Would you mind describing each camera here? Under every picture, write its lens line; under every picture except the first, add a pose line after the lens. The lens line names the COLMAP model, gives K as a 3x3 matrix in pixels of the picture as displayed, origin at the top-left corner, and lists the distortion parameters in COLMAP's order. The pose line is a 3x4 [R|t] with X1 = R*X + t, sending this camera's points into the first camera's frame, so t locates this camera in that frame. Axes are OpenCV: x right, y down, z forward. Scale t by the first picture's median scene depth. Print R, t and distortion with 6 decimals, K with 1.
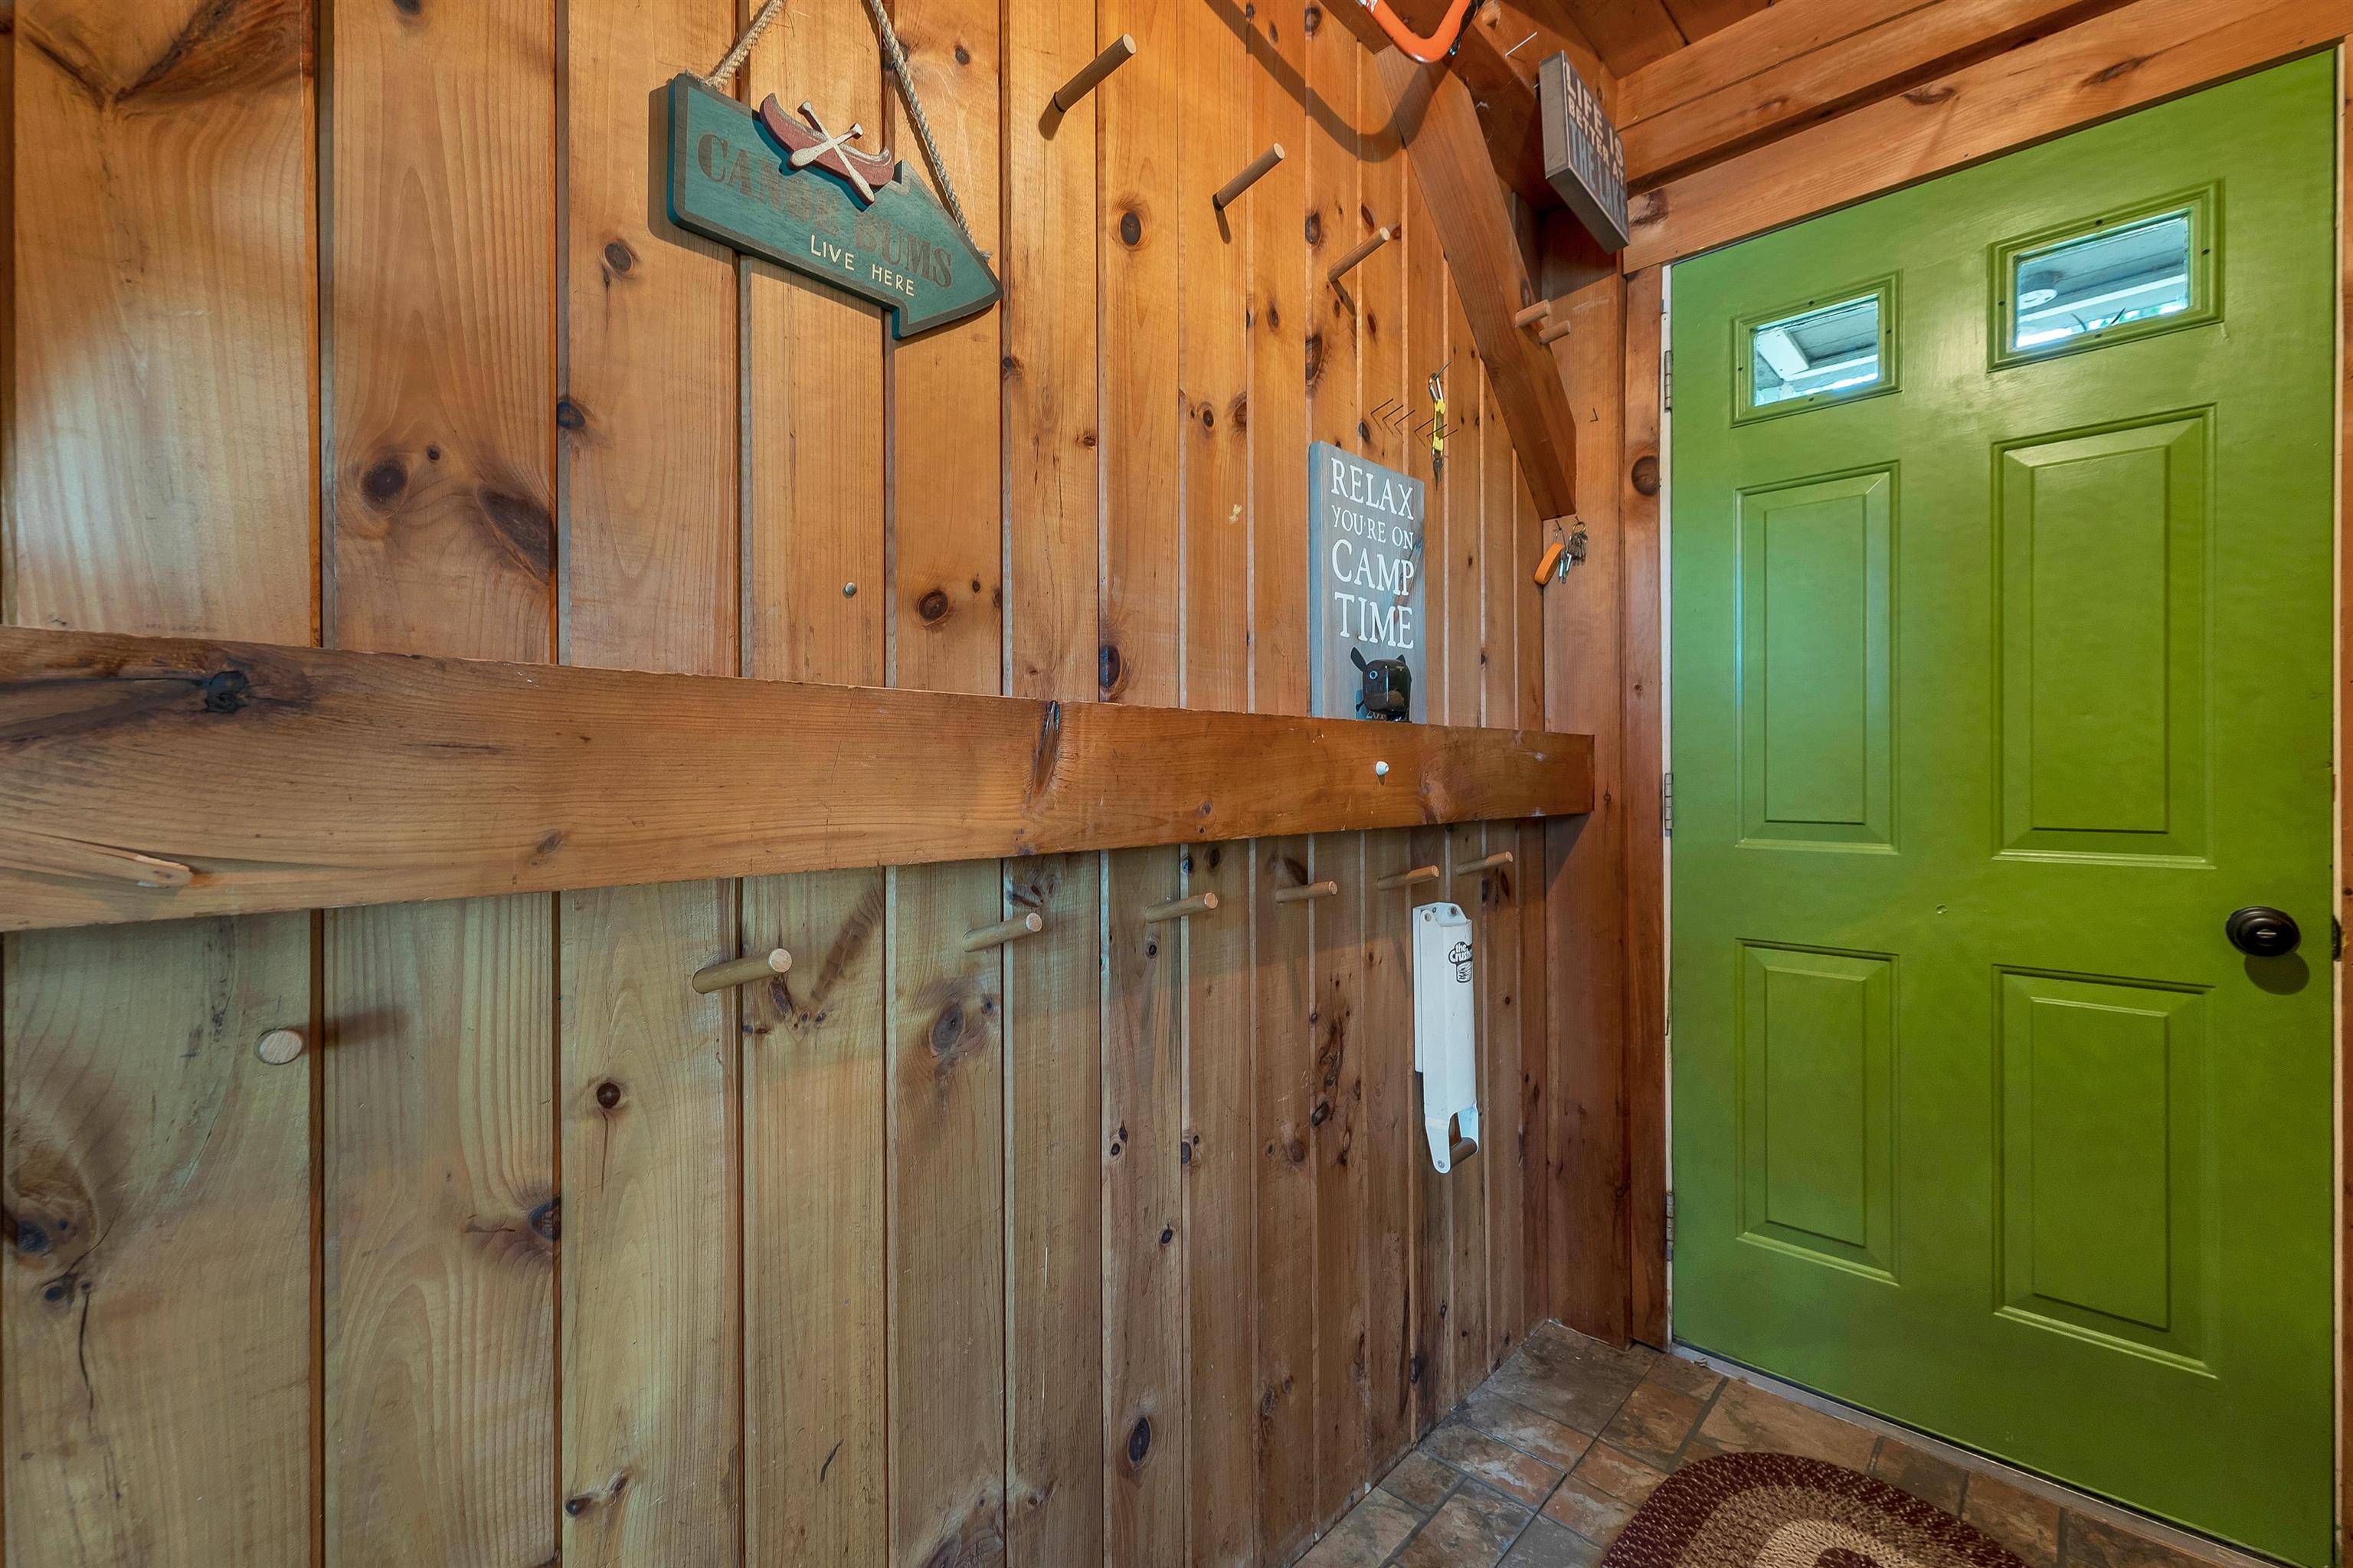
lens RADIAL K [[974.0, 0, 1157.6], [0, 974.0, 778.1], [0, 0, 1]] dist [0.003802, 0.000192]
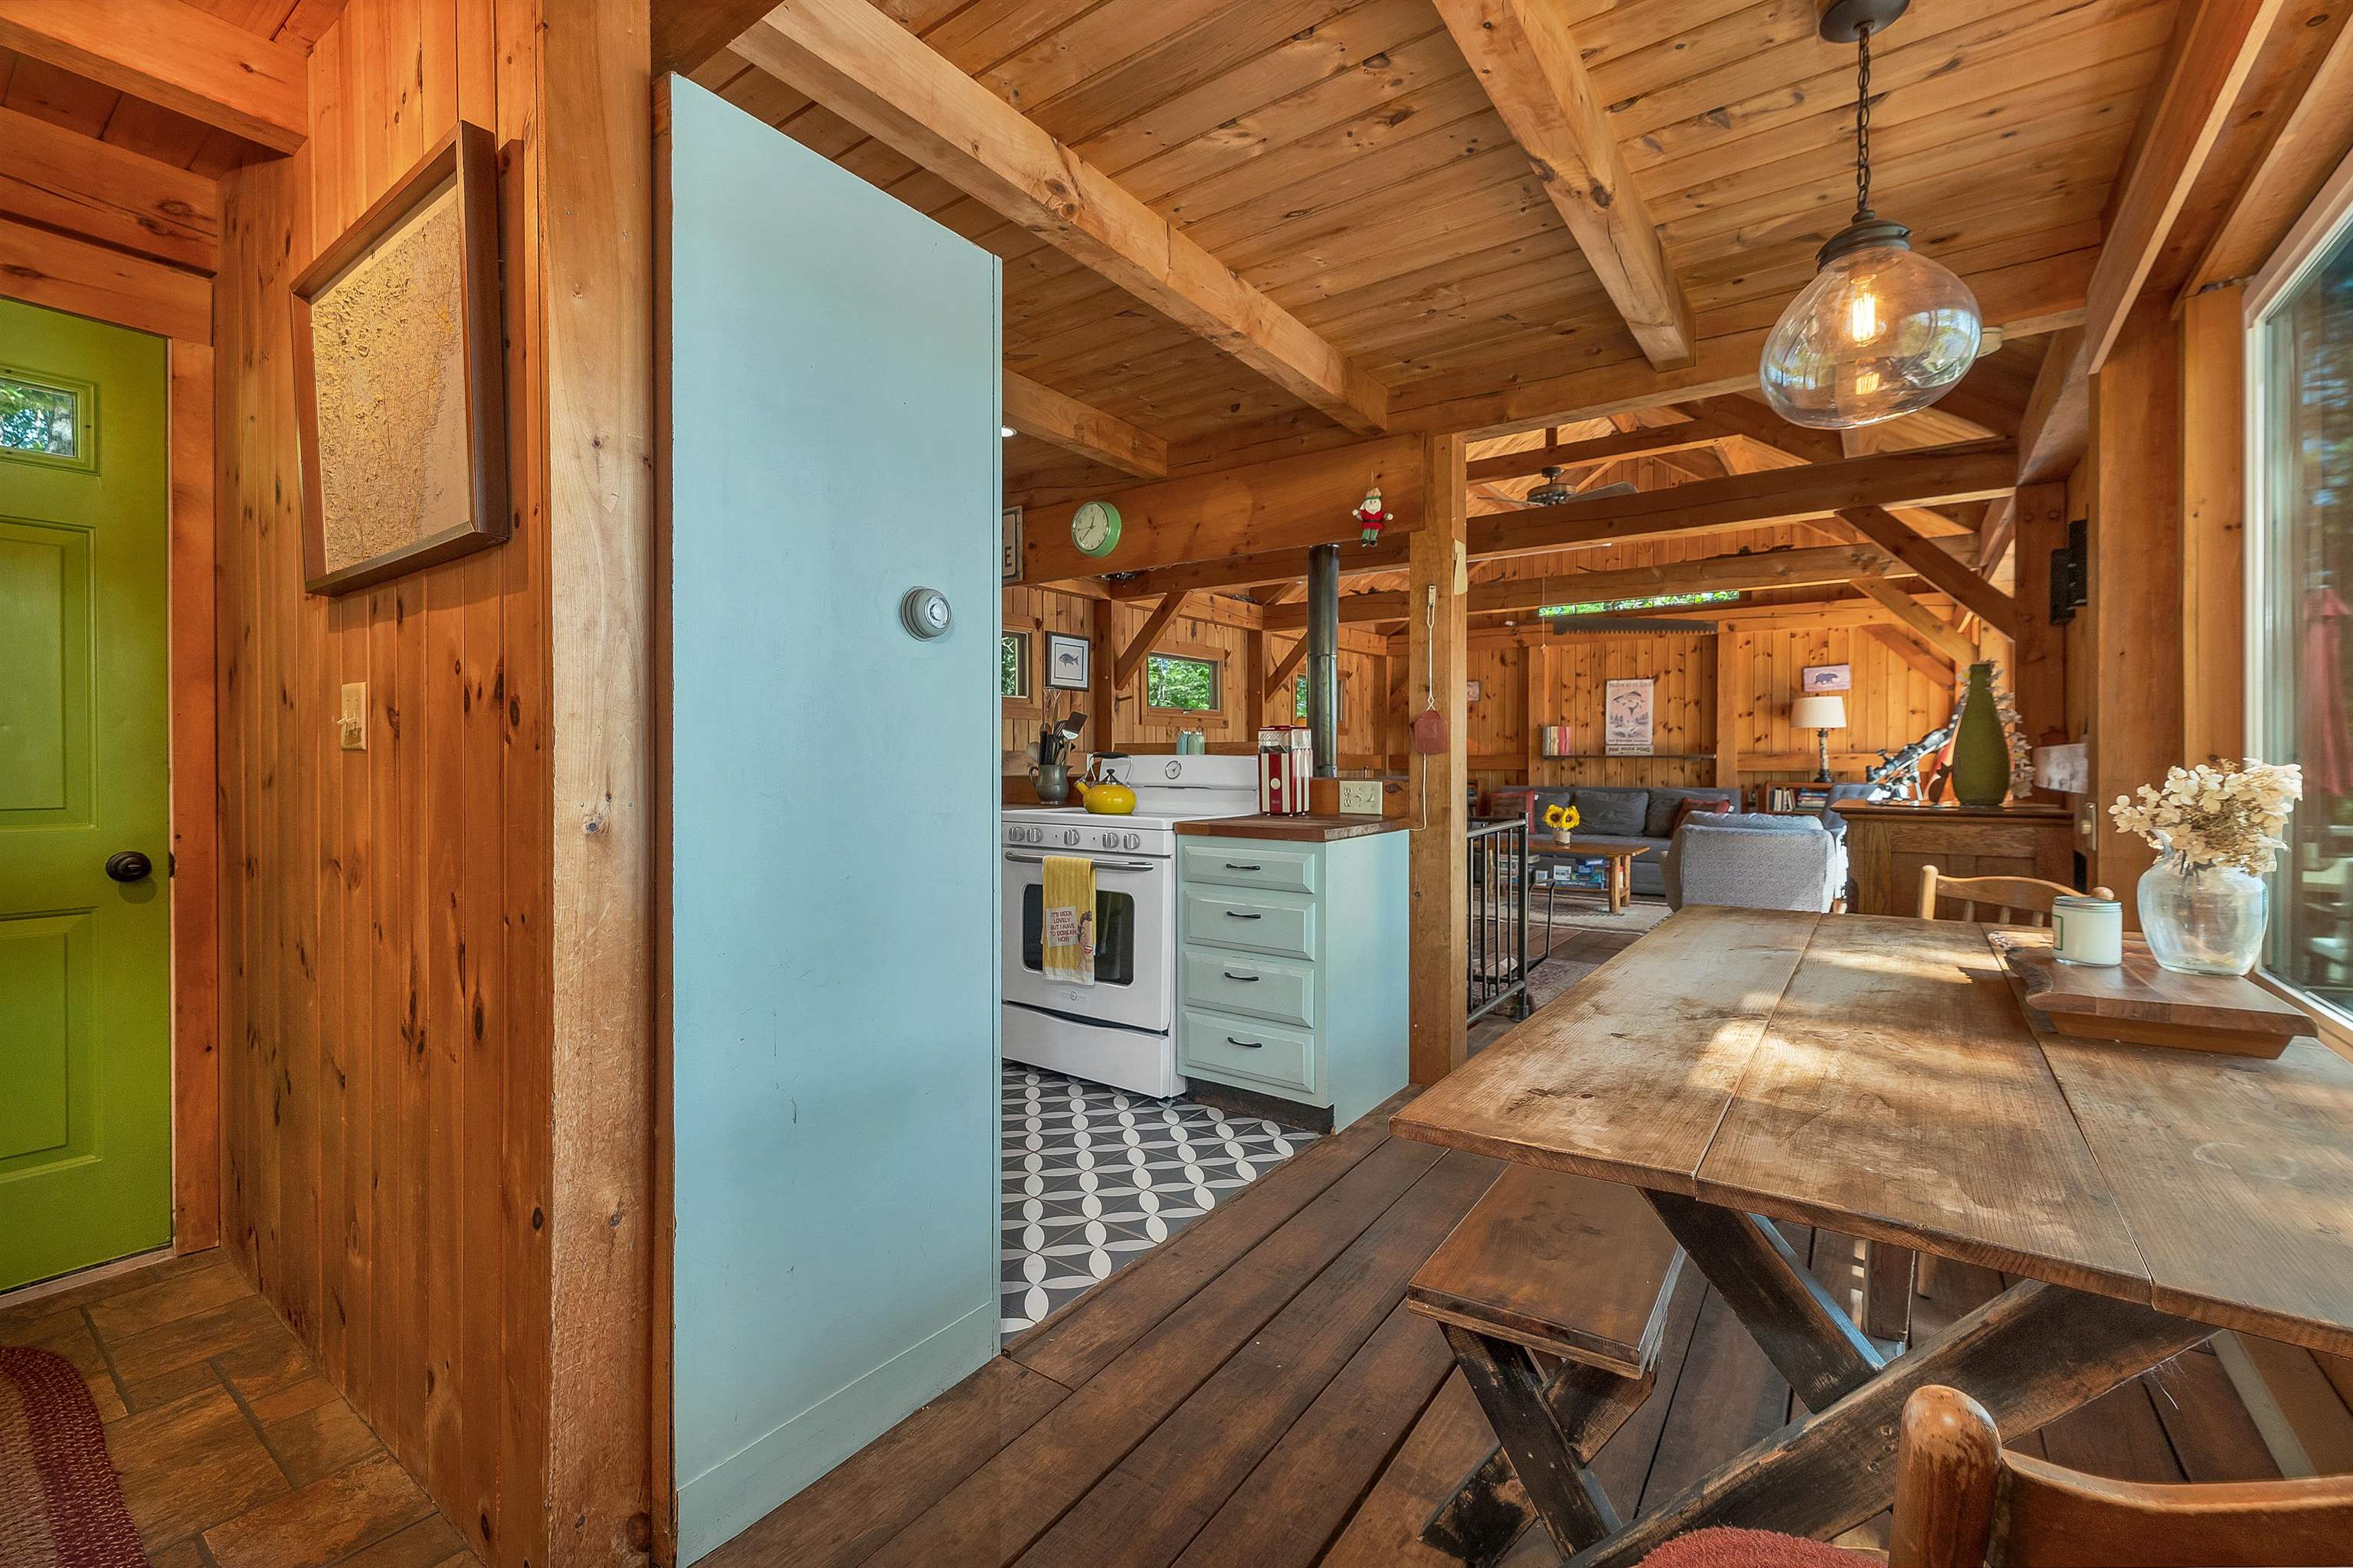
lens RADIAL K [[974.0, 0, 1183.2], [0, 974.0, 762.6], [0, 0, 1]] dist [0.003802, 0.000192]
pose [[-0.137329, -0.003940, 0.990518, -0.660761], [0.004027, 0.999982, 0.004536, -0.013478], [-0.990517, 0.004611, -0.137310, -0.465810]]
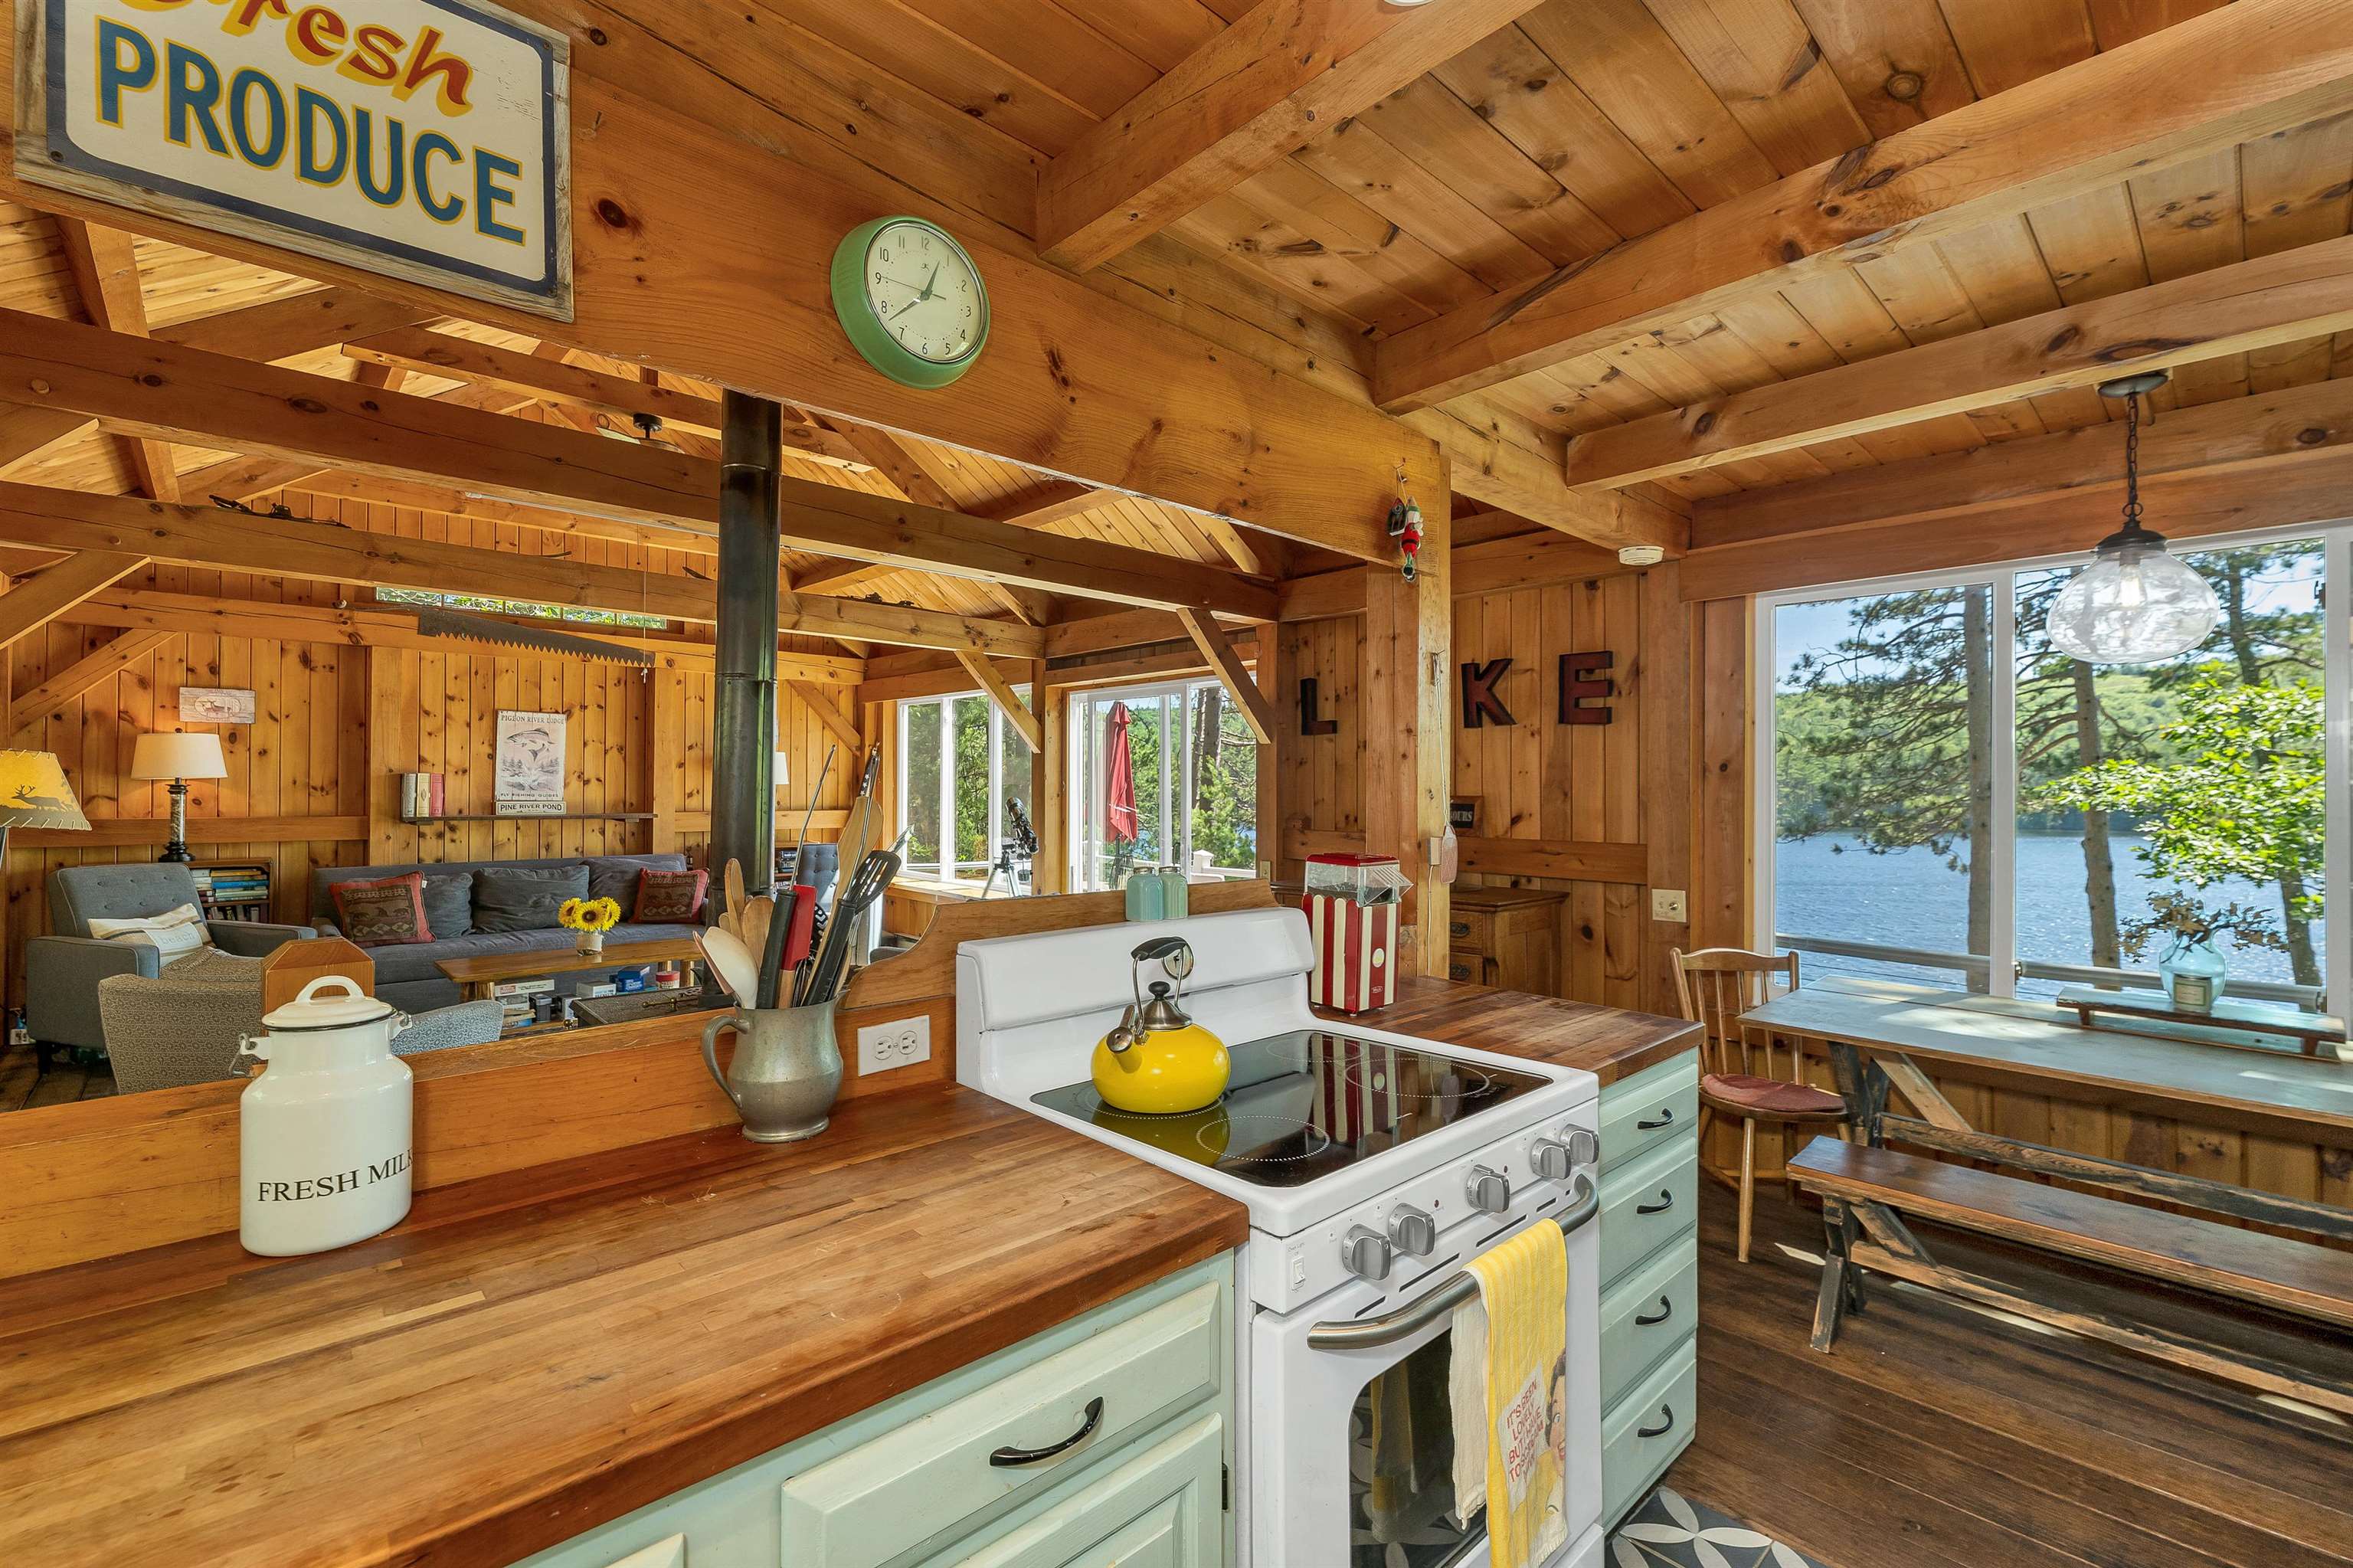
lens RADIAL K [[1005.0, 0, 1166.5], [0, 1005.0, 792.2], [0, 0, 1]] dist [0.000821, -0.000061]
pose [[-0.997822, -0.005878, 0.065708, 1.898901], [-0.005278, 0.999943, 0.009306, -0.193213], [-0.065759, 0.008939, -0.997796, 0.422416]]
